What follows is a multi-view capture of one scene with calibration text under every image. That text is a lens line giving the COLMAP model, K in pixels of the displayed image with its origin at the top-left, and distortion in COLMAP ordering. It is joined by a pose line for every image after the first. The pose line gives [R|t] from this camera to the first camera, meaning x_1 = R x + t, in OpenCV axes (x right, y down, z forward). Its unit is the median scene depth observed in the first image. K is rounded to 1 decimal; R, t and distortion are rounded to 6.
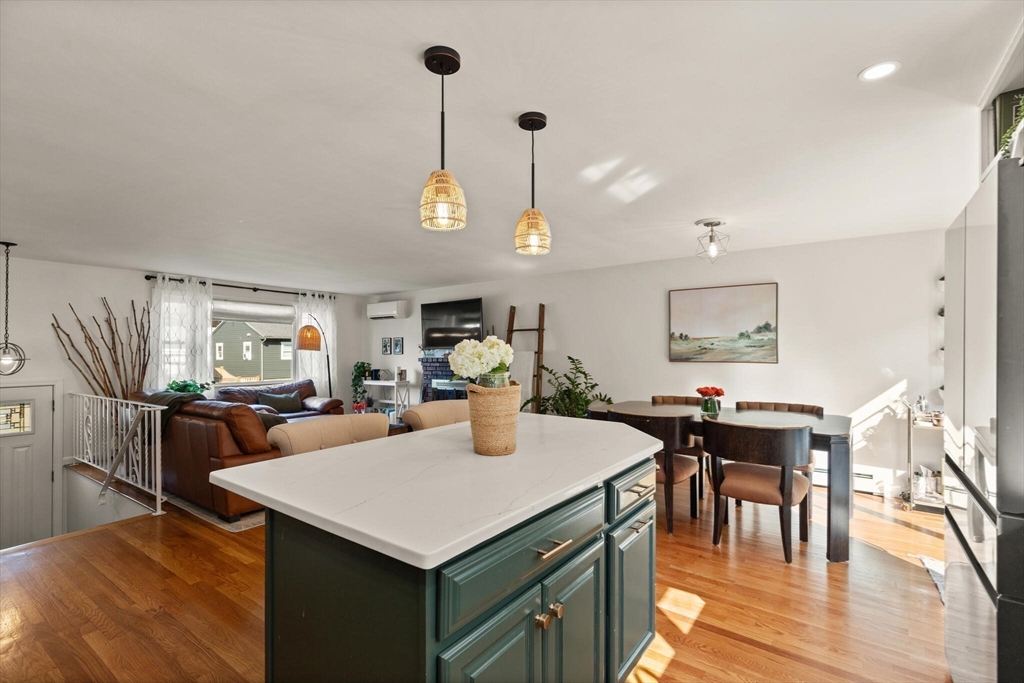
lens RADIAL K [[467.9, 0, 514.0], [0, 467.9, 341.9], [0, 0, 1]] dist [0.005657, -0.001111]
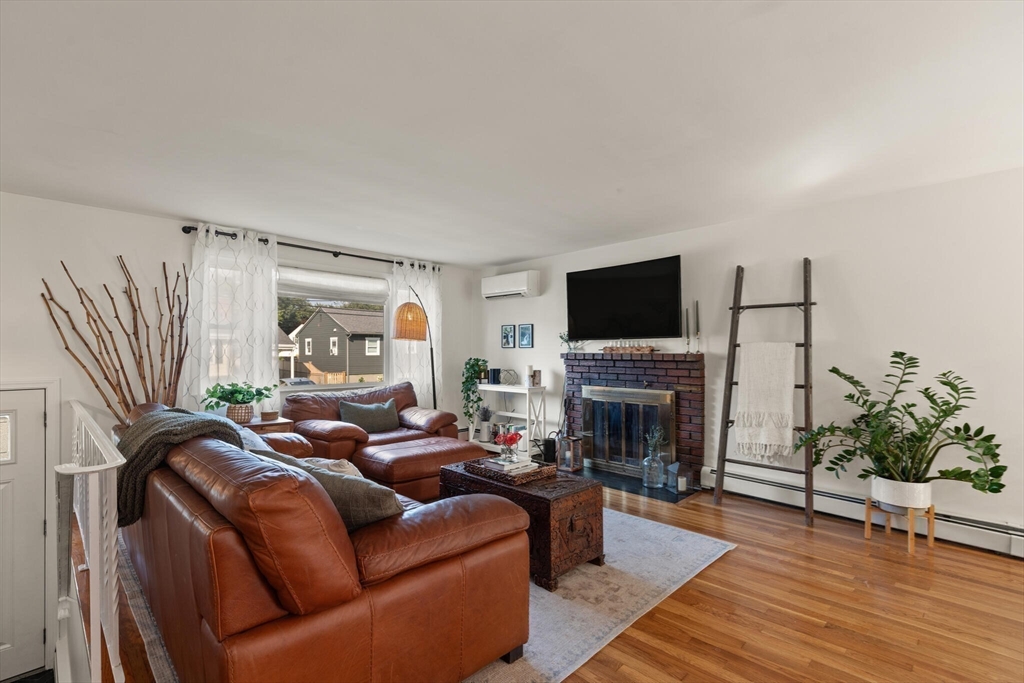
lens RADIAL K [[467.9, 0, 516.1], [0, 467.9, 347.4], [0, 0, 1]] dist [0.005657, -0.001111]
pose [[0.988908, 0.007170, -0.148358, -0.181782], [-0.004803, 0.999855, 0.016307, 0.016403], [0.148454, -0.015413, 0.988799, 0.347092]]
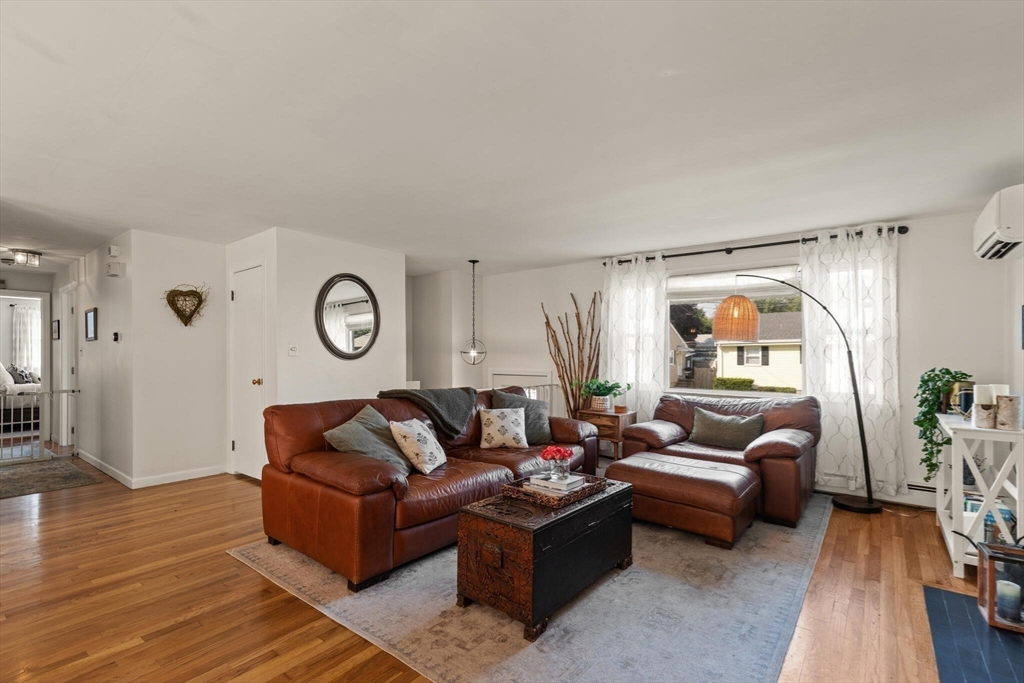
lens RADIAL K [[467.9, 0, 514.3], [0, 467.9, 348.8], [0, 0, 1]] dist [0.005657, -0.001111]
pose [[-0.034092, -0.005610, -0.999403, 0.116942], [0.020880, 0.999762, -0.006324, 0.023787], [0.999201, -0.021083, -0.033967, 0.734816]]
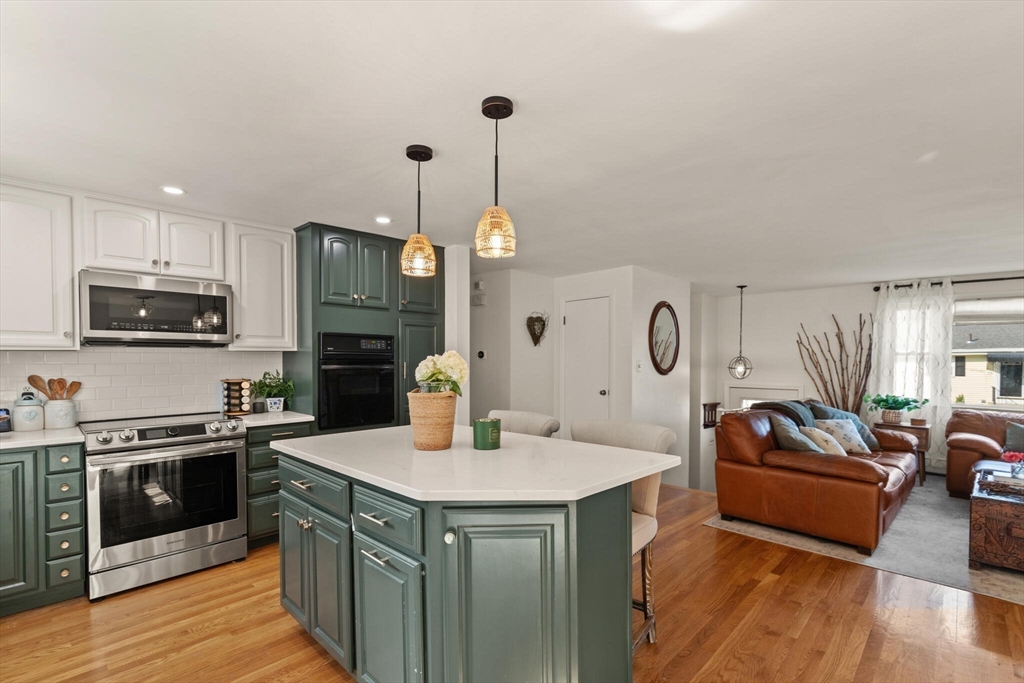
lens RADIAL K [[467.9, 0, 511.1], [0, 467.9, 368.8], [0, 0, 1]] dist [0.005657, -0.001111]
pose [[-0.151131, 0.021153, -0.988287, 0.276663], [0.013744, 0.999719, 0.019296, 0.001369], [0.988418, -0.010667, -0.151379, 0.335114]]
